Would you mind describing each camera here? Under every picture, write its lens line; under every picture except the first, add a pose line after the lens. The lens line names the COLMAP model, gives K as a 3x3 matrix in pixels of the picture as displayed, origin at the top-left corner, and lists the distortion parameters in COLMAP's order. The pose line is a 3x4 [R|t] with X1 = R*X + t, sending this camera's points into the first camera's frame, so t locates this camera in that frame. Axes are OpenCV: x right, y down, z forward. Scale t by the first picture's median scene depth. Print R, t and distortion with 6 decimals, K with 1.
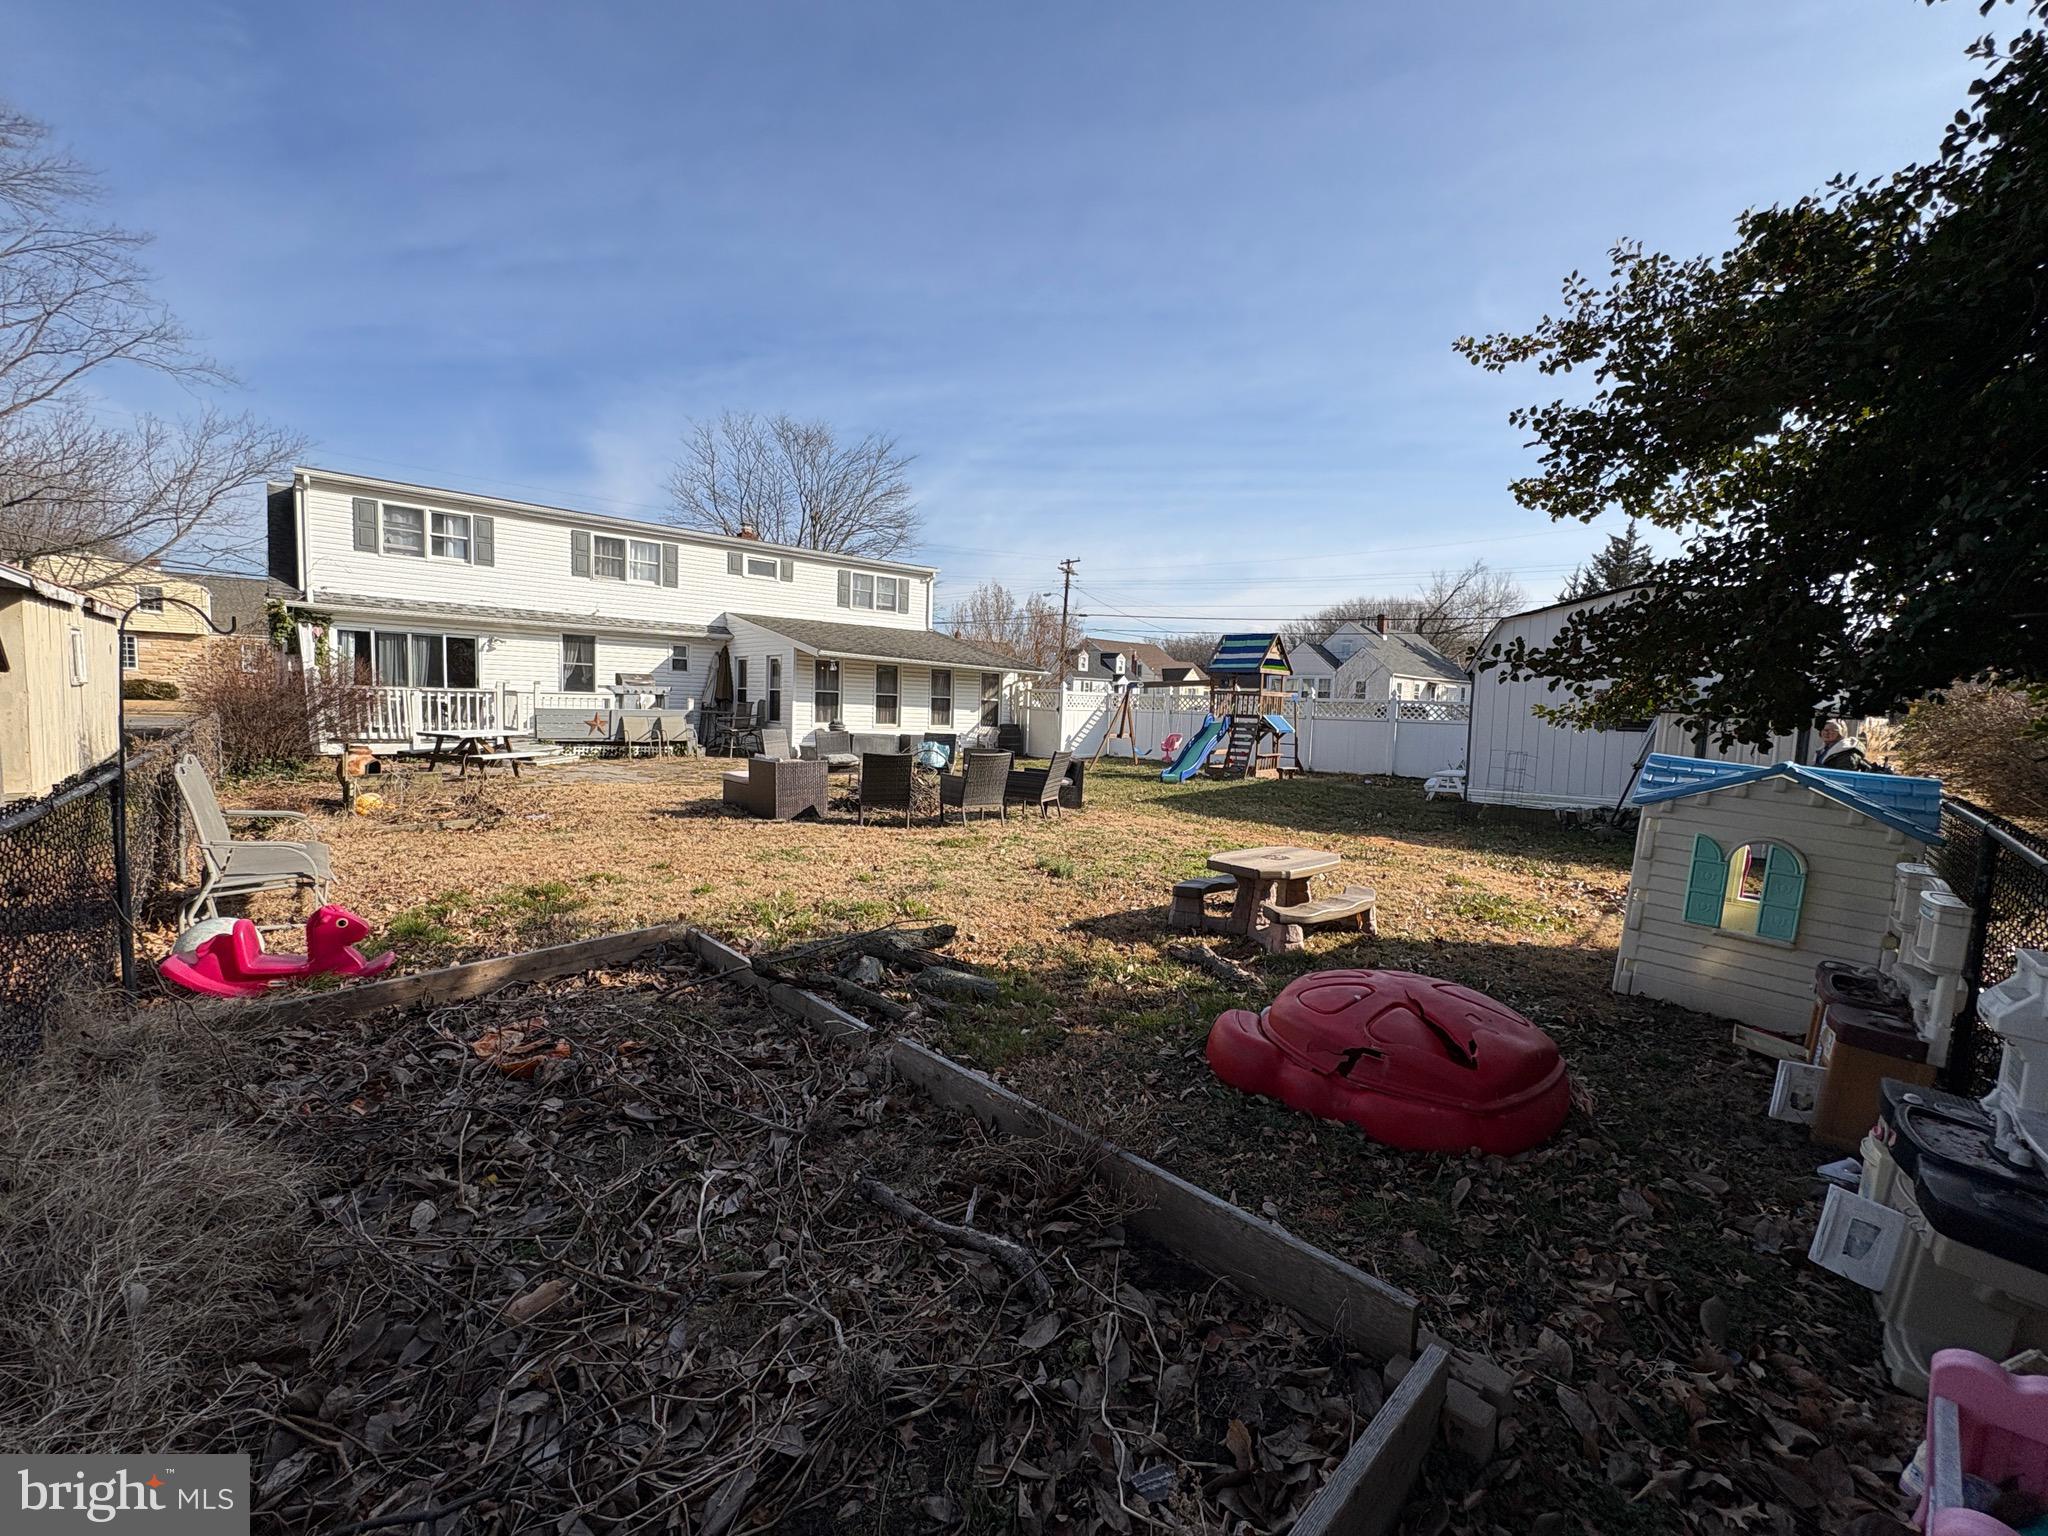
lens RADIAL K [[827.6, 0, 1015.5], [0, 827.6, 769.3], [0, 0, 1]] dist [-0.000864, 0.000068]
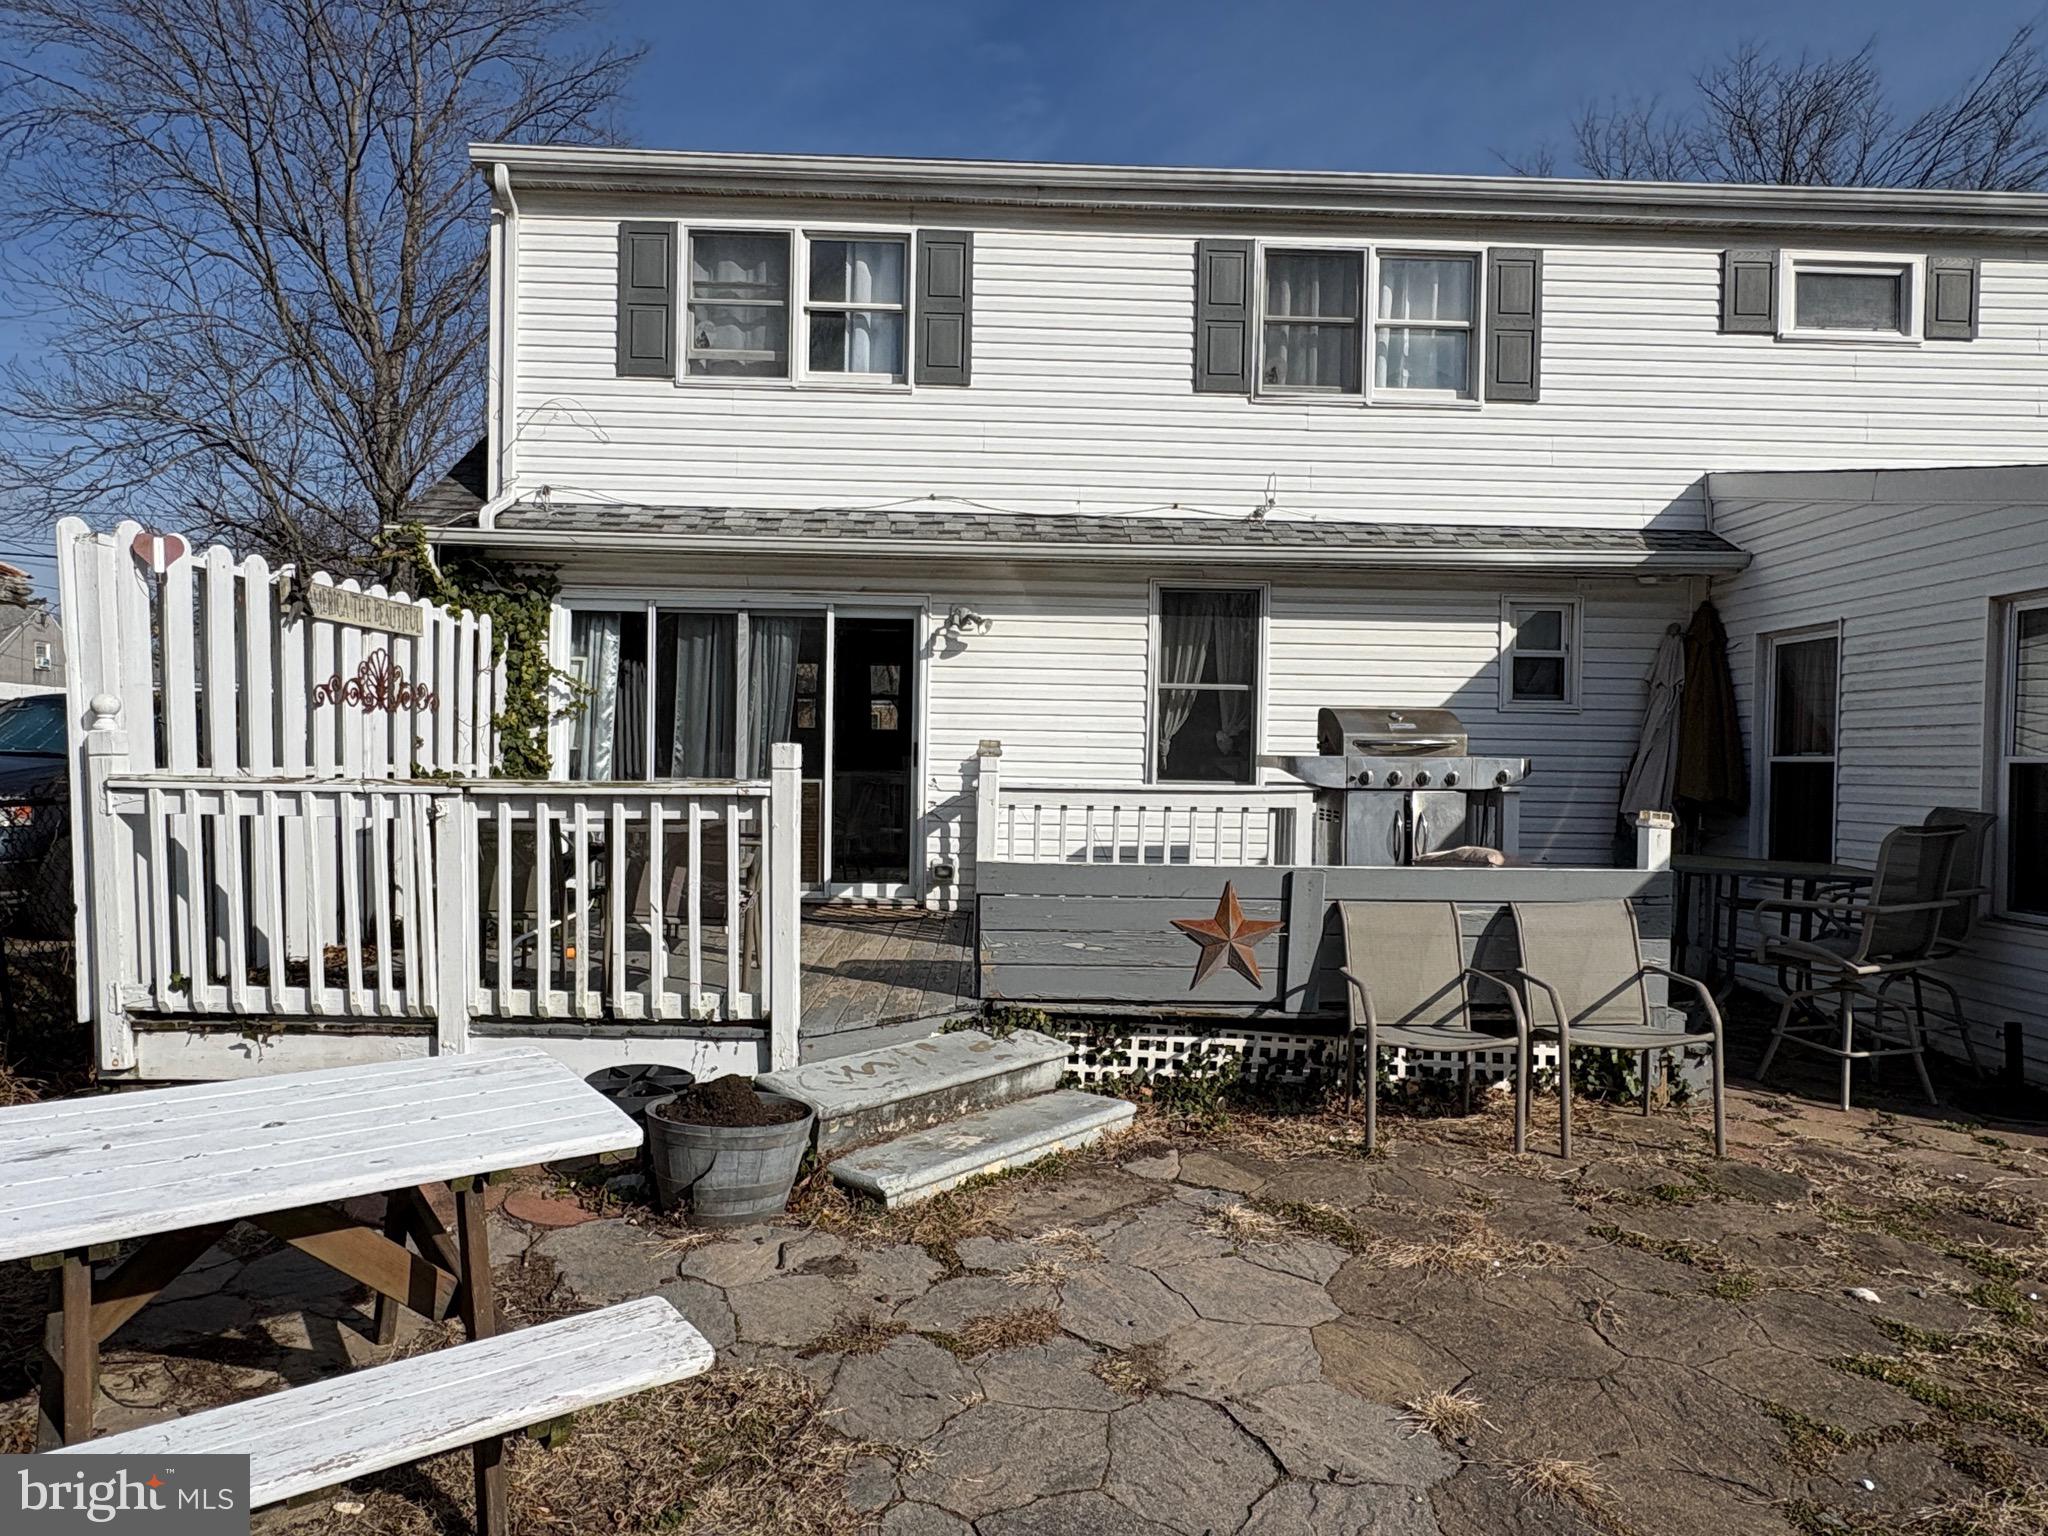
lens RADIAL K [[1290.6, 0, 1029.4], [0, 1290.6, 768.3], [0, 0, 1]] dist [-0.004442, 0.002367]
pose [[0.775737, -0.014705, -0.630885, -0.297386], [-0.042886, 0.996189, -0.075952, -0.062884], [0.629597, 0.085976, 0.772150, 0.628702]]
